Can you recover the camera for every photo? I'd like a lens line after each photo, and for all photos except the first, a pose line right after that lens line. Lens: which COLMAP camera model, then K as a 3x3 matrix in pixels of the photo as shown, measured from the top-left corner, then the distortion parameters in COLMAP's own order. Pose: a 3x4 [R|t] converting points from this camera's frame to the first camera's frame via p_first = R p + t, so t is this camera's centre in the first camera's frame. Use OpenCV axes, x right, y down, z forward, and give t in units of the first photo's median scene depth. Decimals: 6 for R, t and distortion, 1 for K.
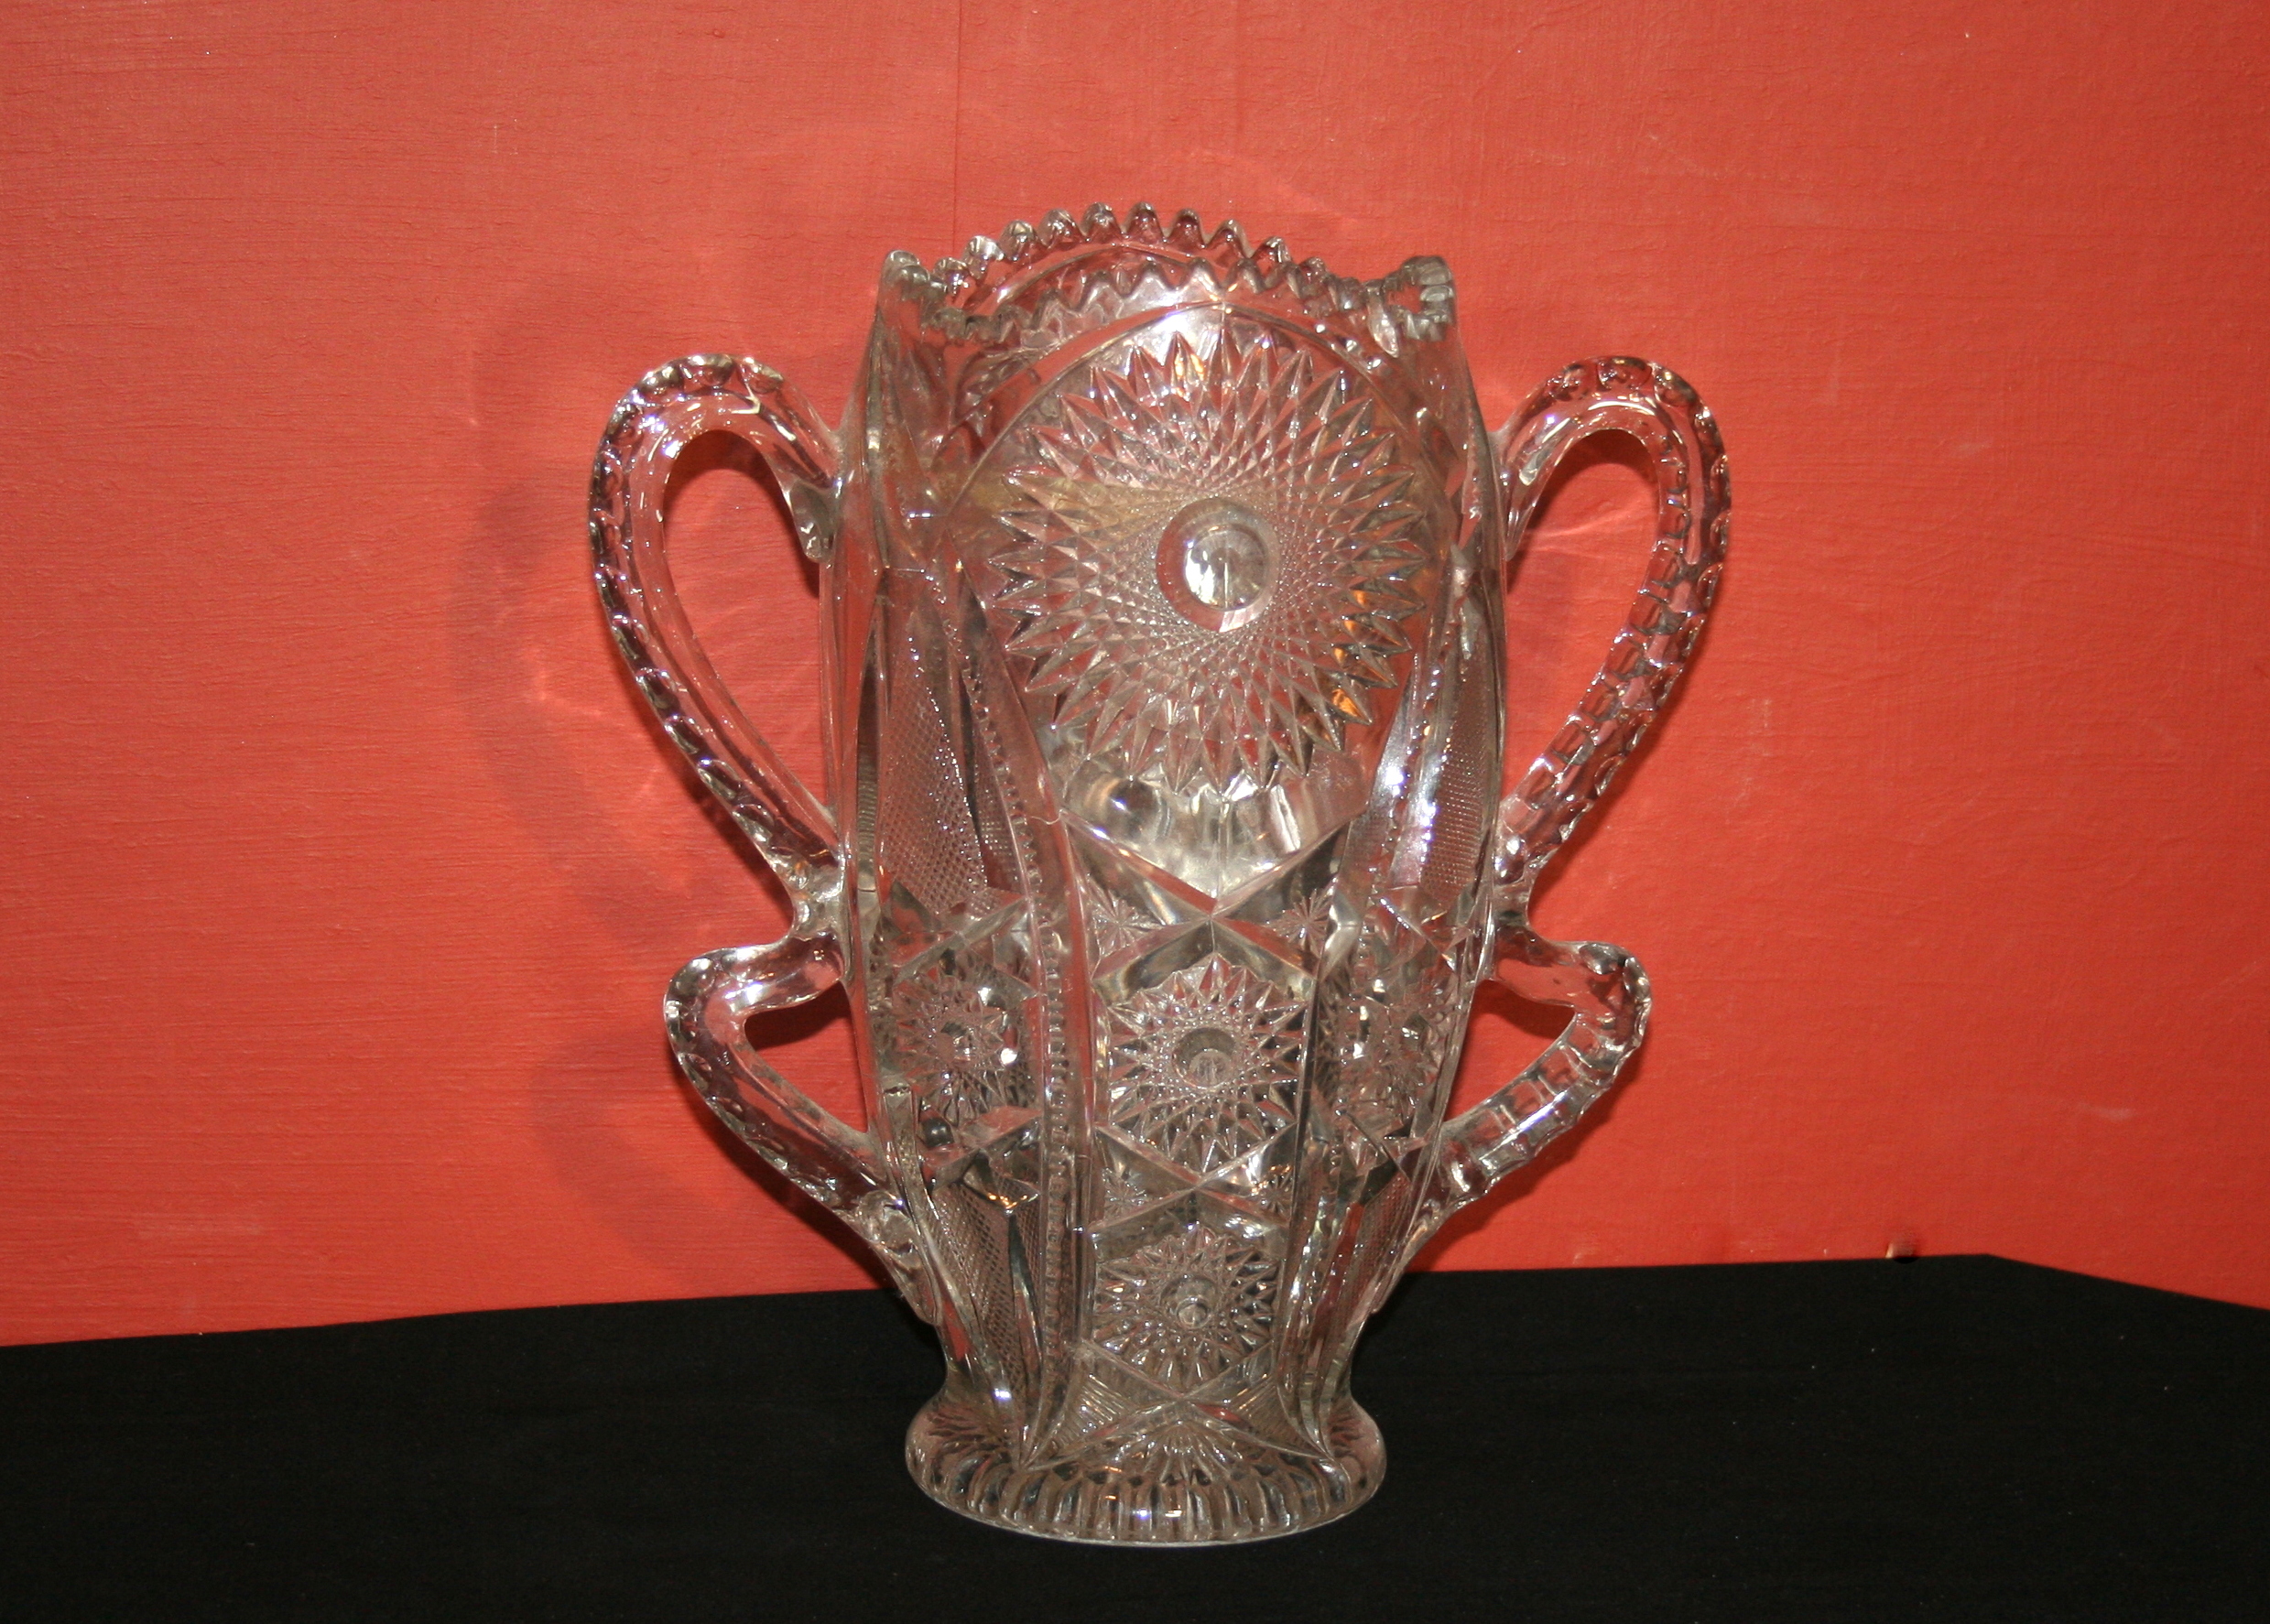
lens RADIAL K [[4851.2, 0, 1118.3], [0, 4851.2, 810.8], [0, 0, 1]] dist [0.026320, 0.000000]
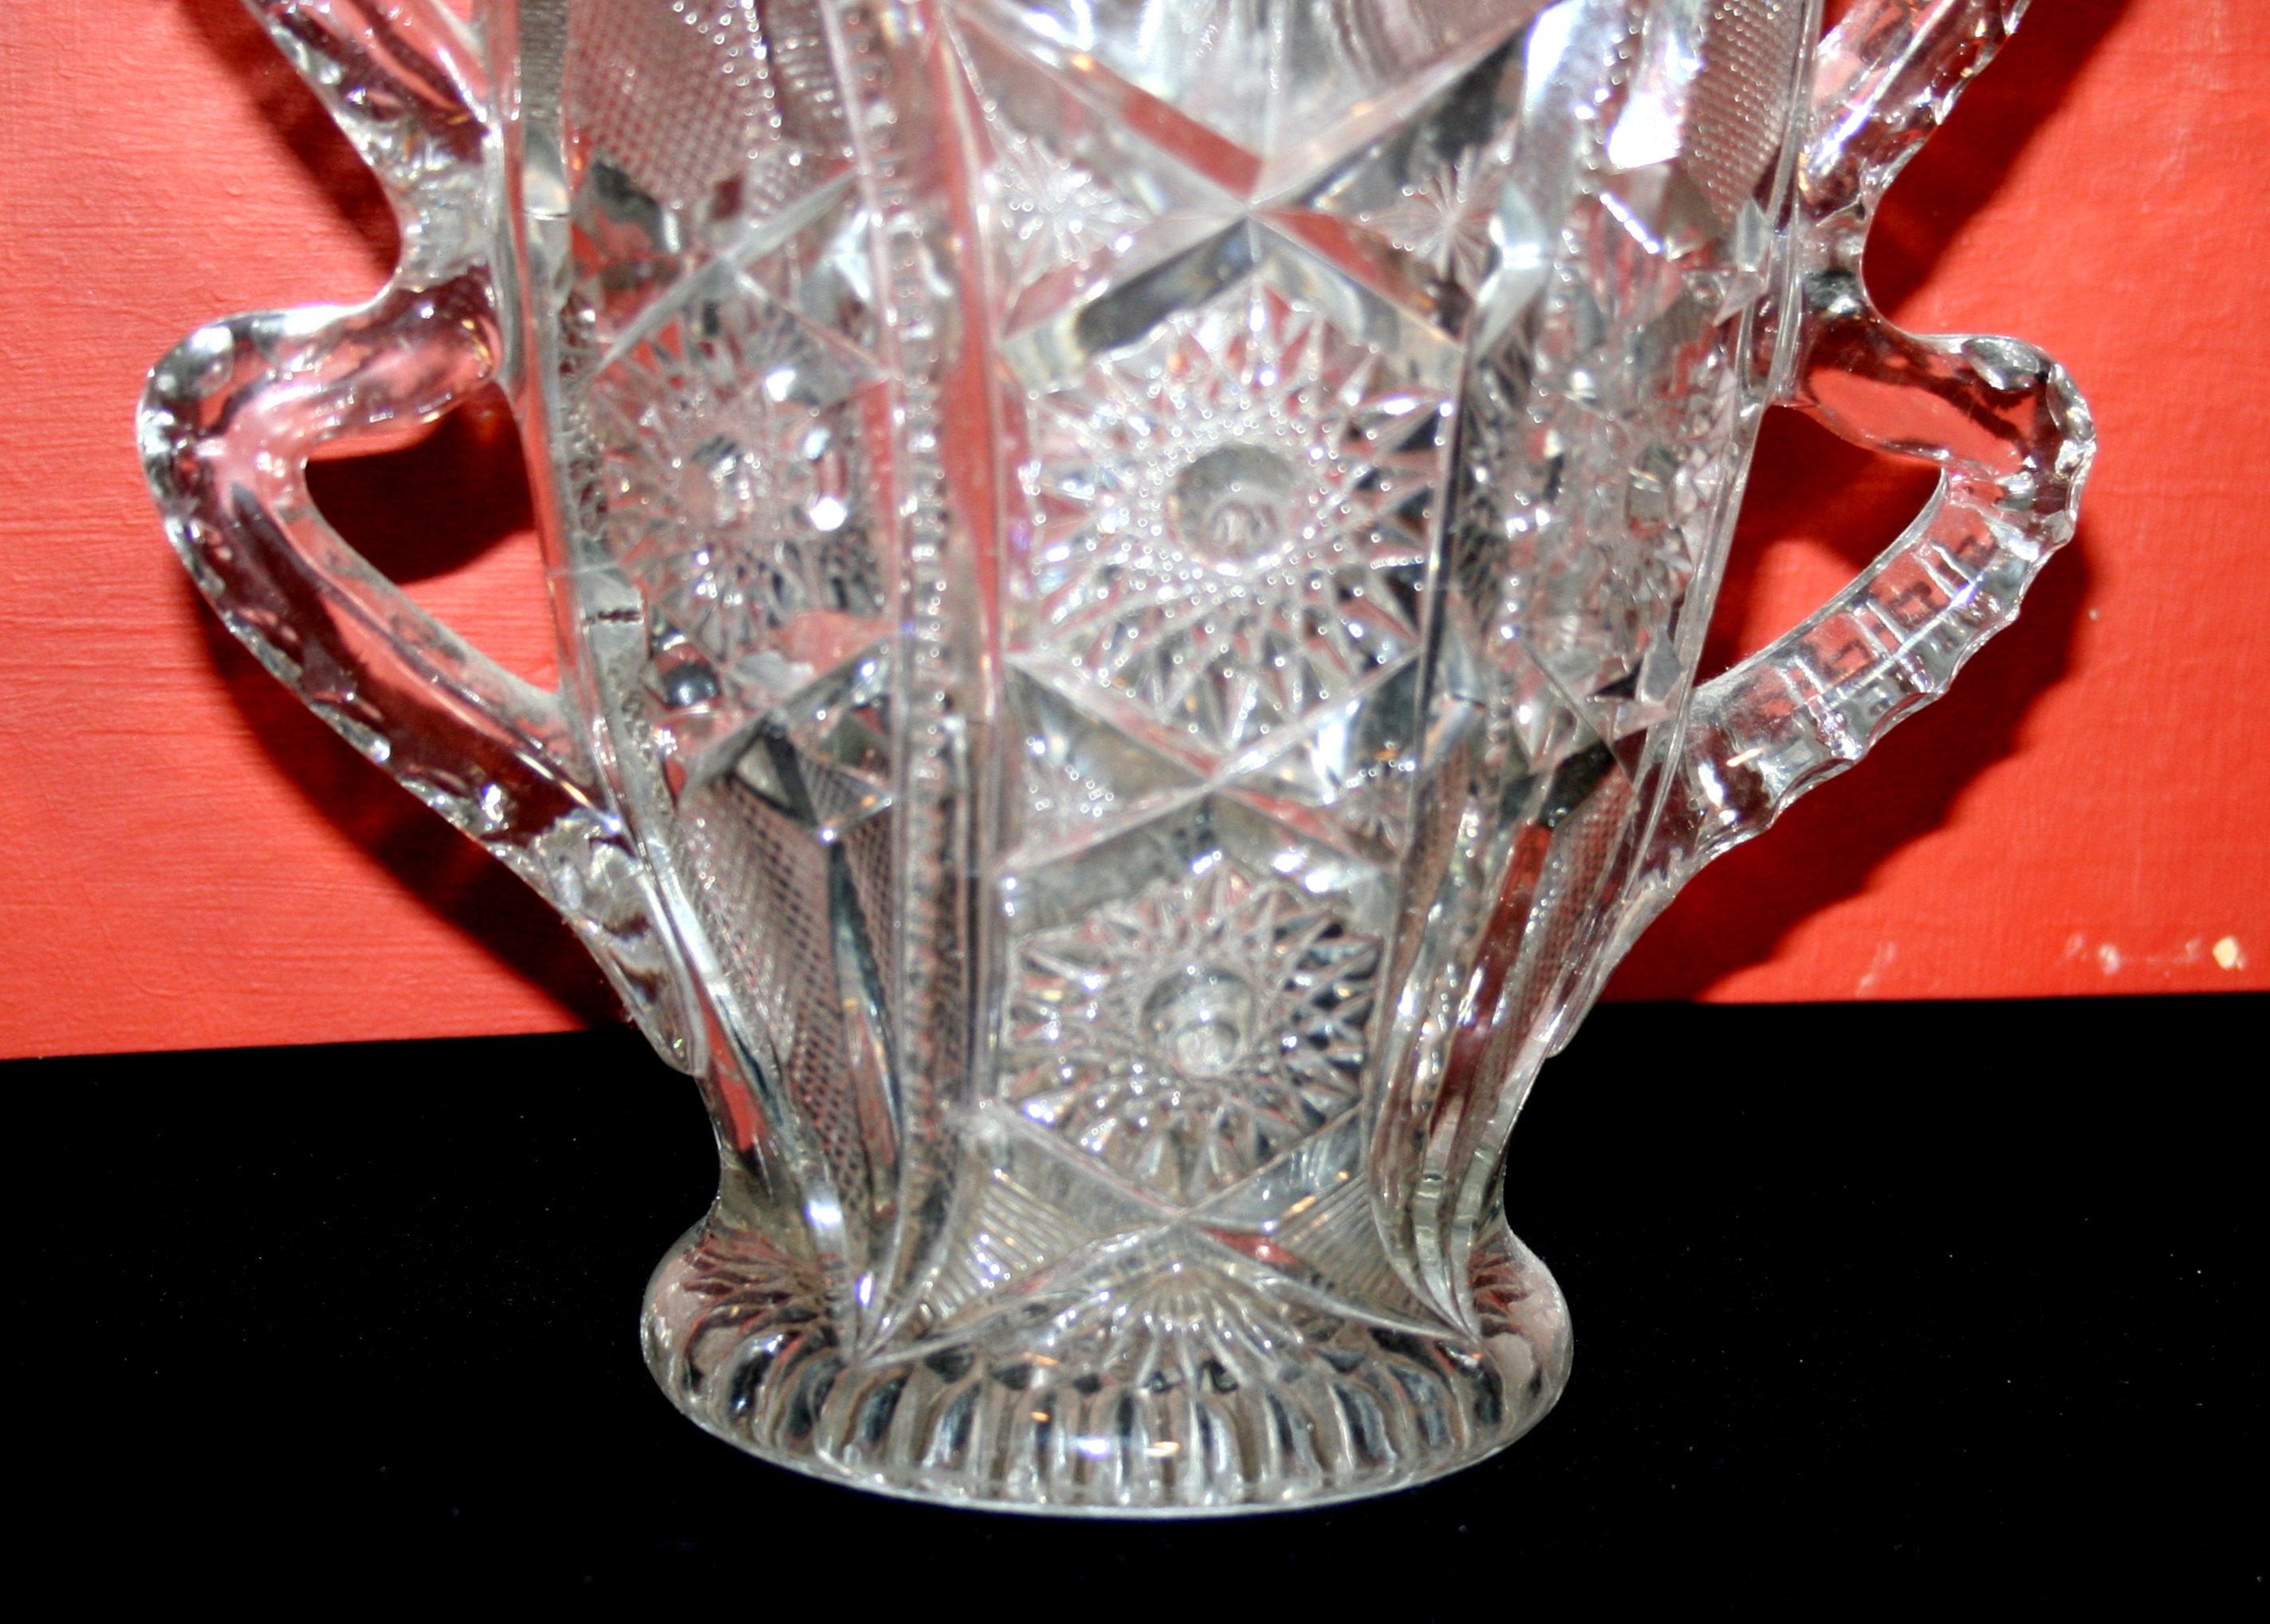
lens RADIAL K [[4188.1, 0, 1152.6], [0, 4188.1, 811.1], [0, 0, 1]] dist [-0.008915, 0.000000]
pose [[0.999851, 0.003052, 0.017015, 0.002710], [-0.003250, 0.999927, 0.011603, 0.074310], [-0.016978, -0.011657, 0.999788, 0.571484]]
